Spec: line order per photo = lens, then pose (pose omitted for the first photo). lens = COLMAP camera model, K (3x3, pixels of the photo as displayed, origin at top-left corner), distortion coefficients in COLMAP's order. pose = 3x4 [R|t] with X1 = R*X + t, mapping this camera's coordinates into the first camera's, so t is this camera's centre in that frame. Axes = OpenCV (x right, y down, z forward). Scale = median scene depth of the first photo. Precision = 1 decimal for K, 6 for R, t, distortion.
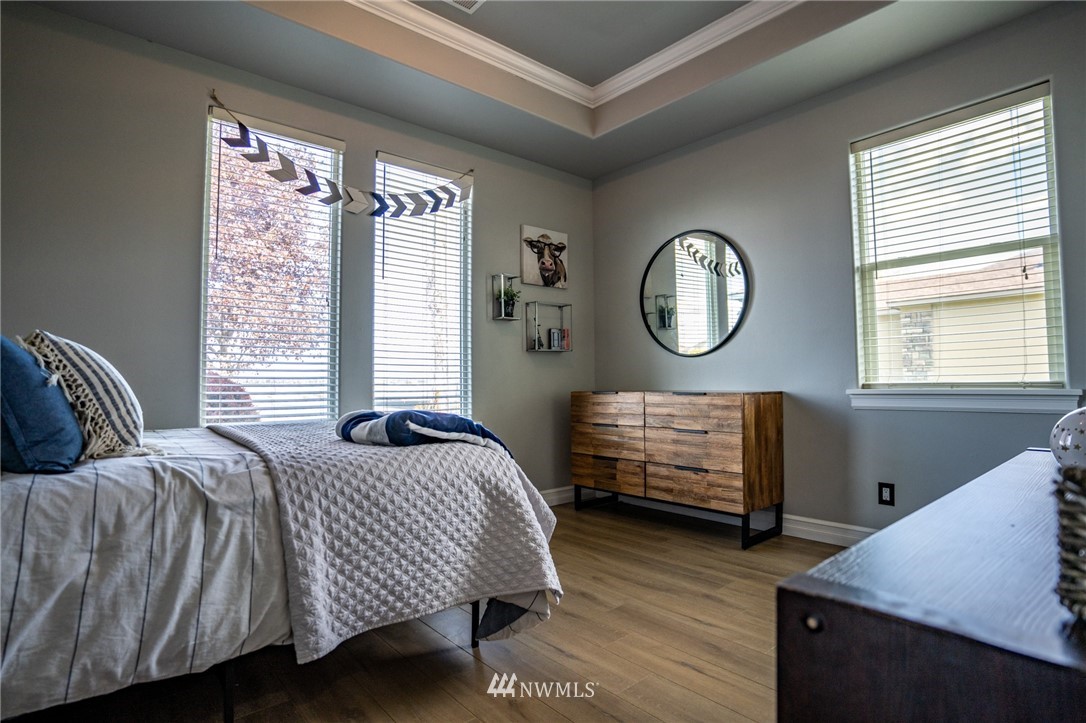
lens RADIAL K [[533.9, 0, 542.6], [0, 533.9, 363.3], [0, 0, 1]] dist [-0.082196, 0.037552]
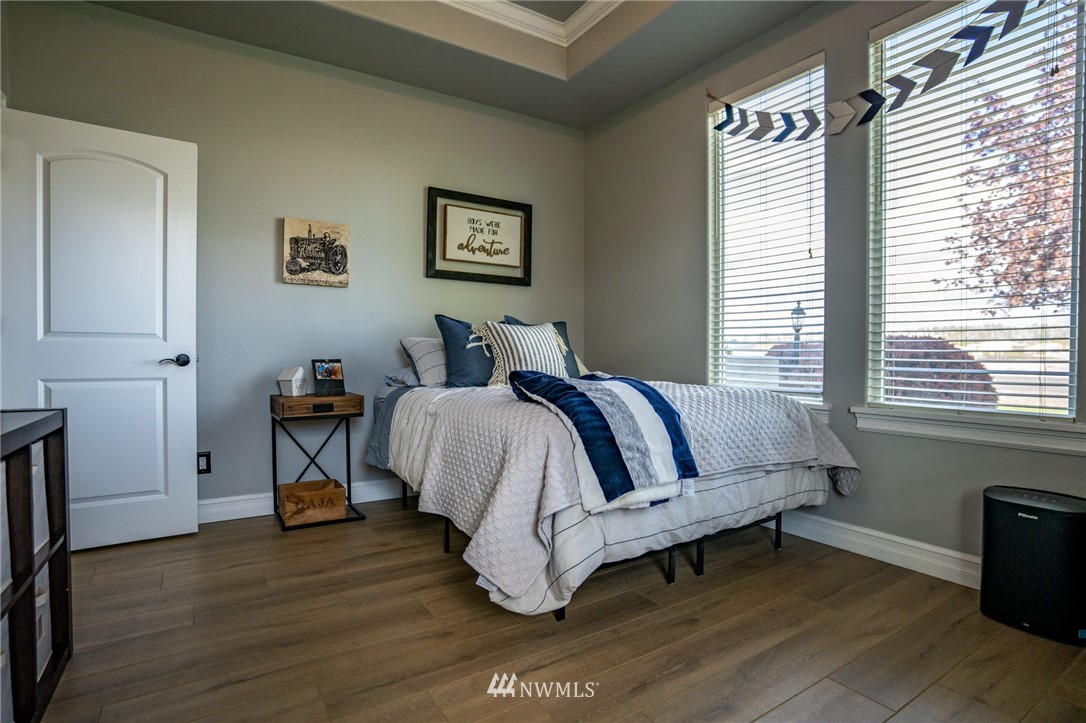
lens RADIAL K [[533.9, 0, 542.6], [0, 533.9, 363.3], [0, 0, 1]] dist [-0.082196, 0.037552]
pose [[-0.108473, 0.015649, -0.993976, 0.467381], [0.011447, 0.999829, 0.014492, 0.040082], [0.994034, -0.009806, -0.108633, 0.656855]]
